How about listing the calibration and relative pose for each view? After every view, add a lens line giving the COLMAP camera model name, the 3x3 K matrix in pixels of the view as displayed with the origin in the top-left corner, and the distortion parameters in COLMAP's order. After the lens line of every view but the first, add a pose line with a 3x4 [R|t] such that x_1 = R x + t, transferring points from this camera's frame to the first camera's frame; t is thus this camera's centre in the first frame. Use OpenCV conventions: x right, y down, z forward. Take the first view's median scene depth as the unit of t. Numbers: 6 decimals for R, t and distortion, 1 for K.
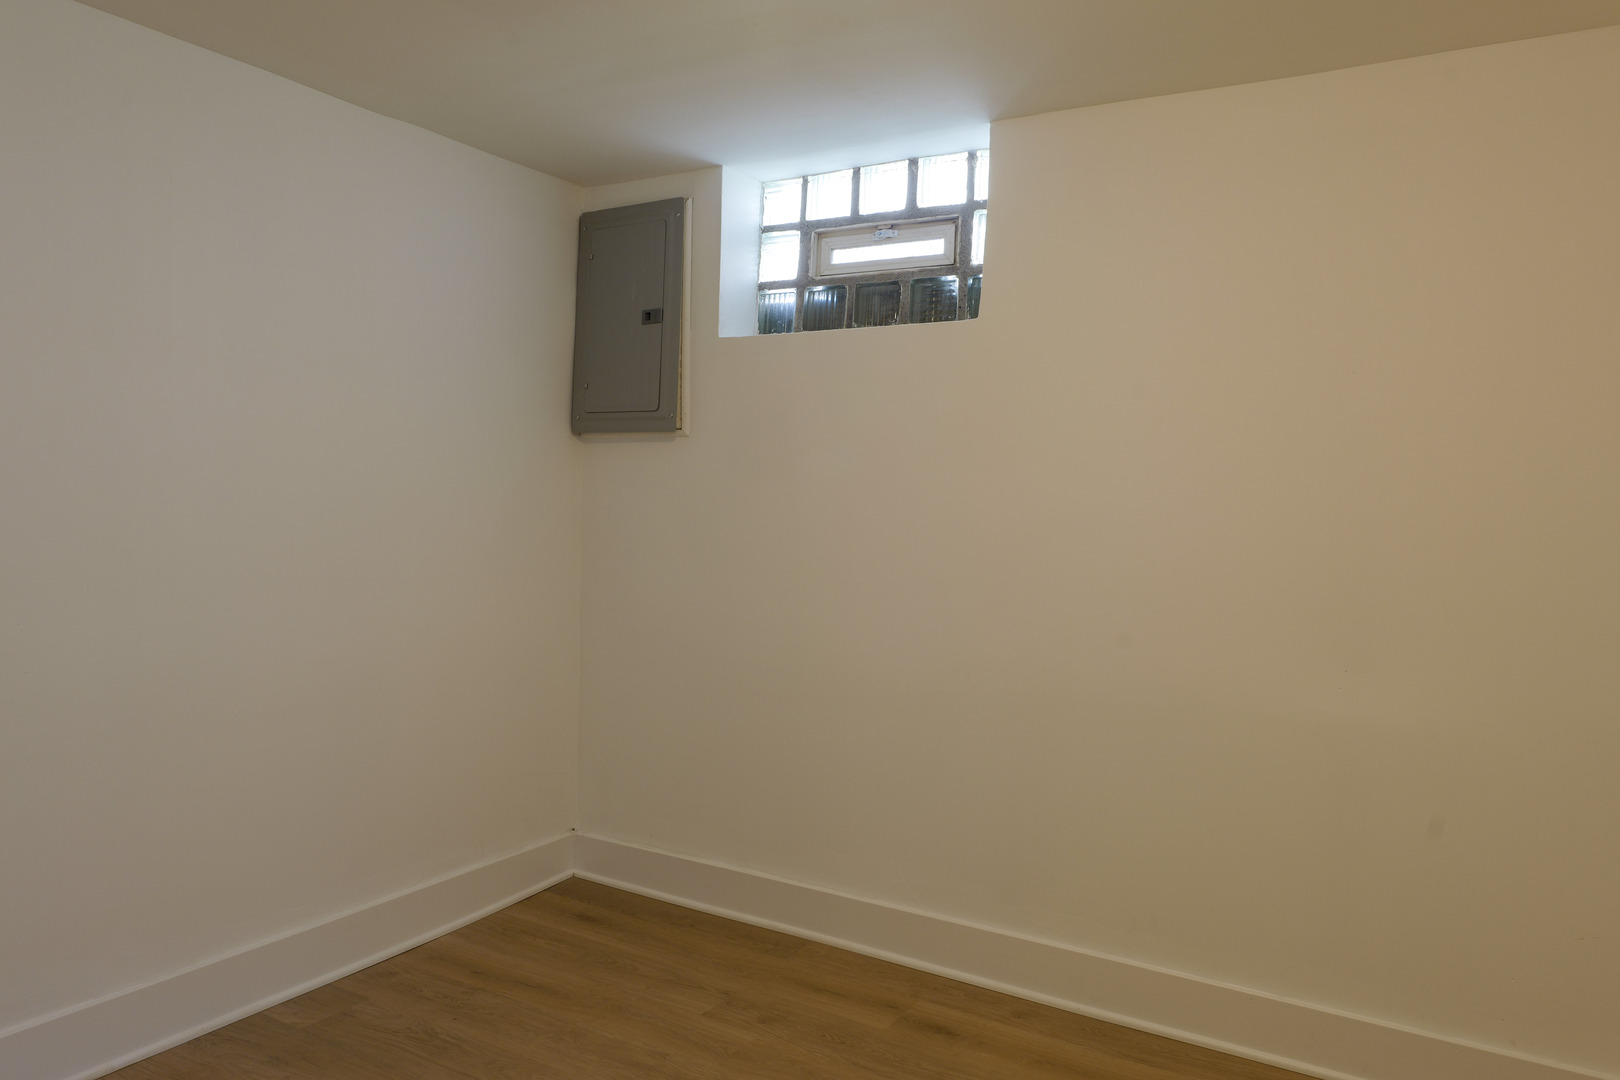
lens RADIAL K [[1130.7, 0, 810.0], [0, 1130.7, 540.0], [0, 0, 1]] dist [0.004002, 0.002068]
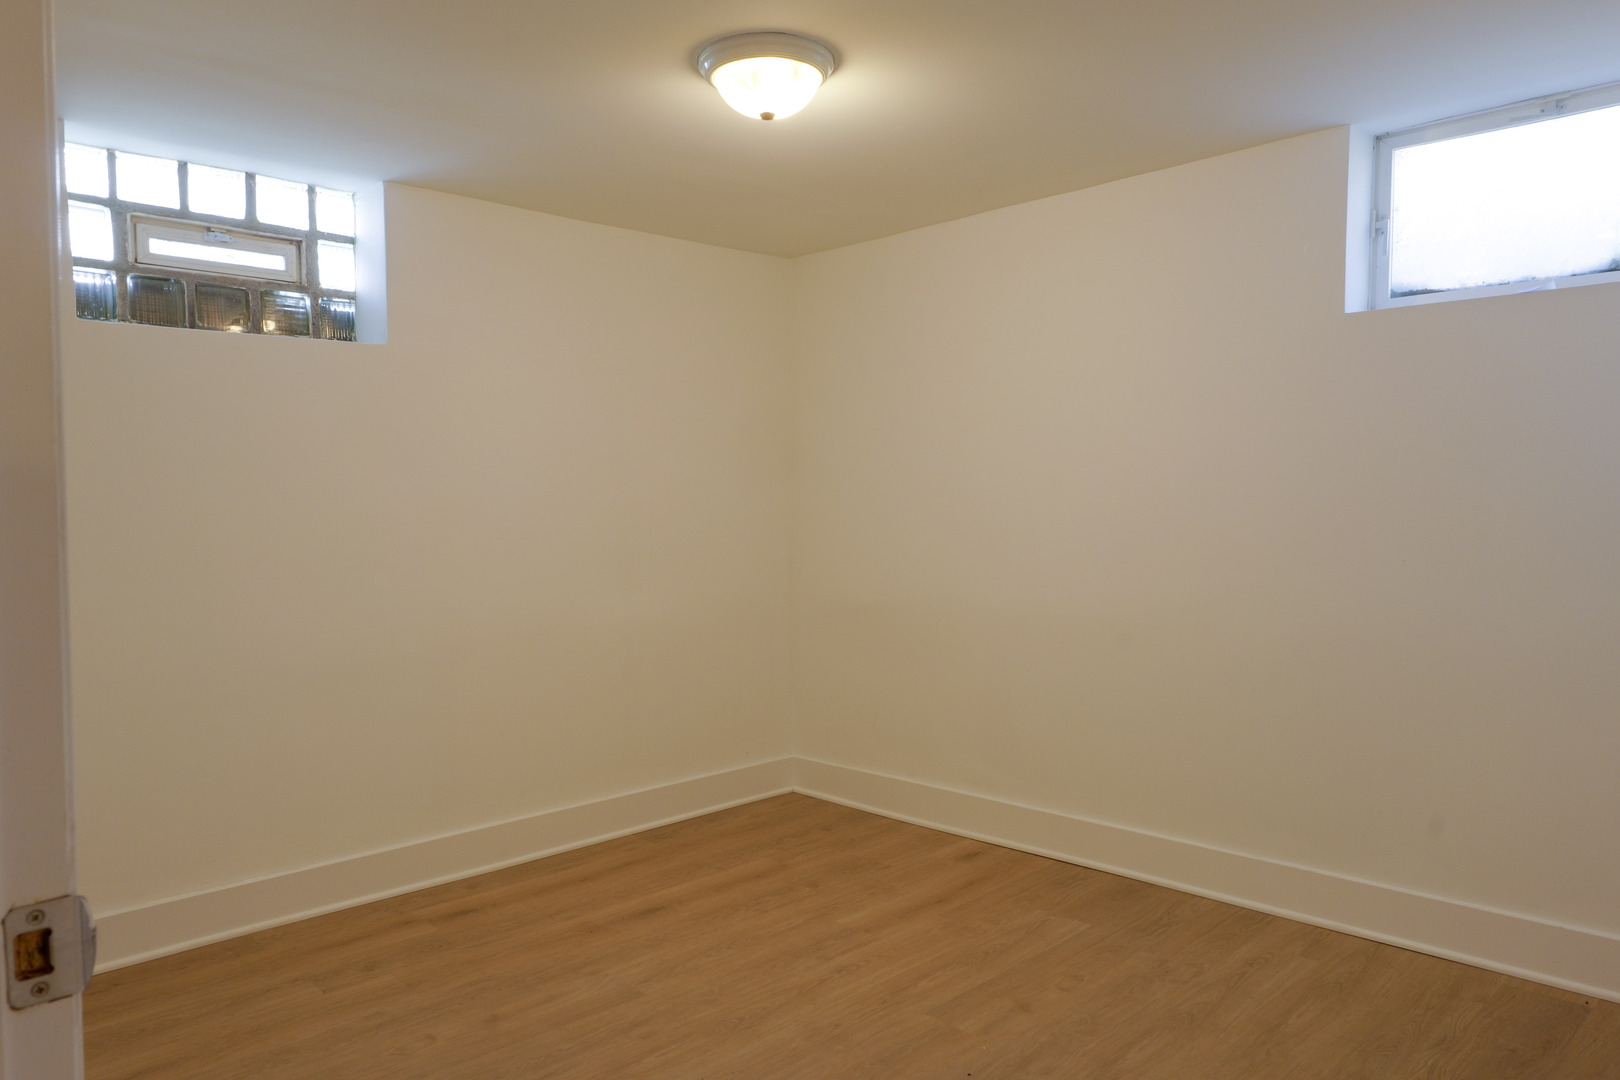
lens RADIAL K [[1130.7, 0, 810.0], [0, 1130.7, 540.0], [0, 0, 1]] dist [0.004002, 0.002068]
pose [[0.249739, -0.072638, 0.965585, -0.819249], [0.049489, 0.996837, 0.062189, -0.036469], [-0.967048, 0.032255, 0.252544, 0.240530]]
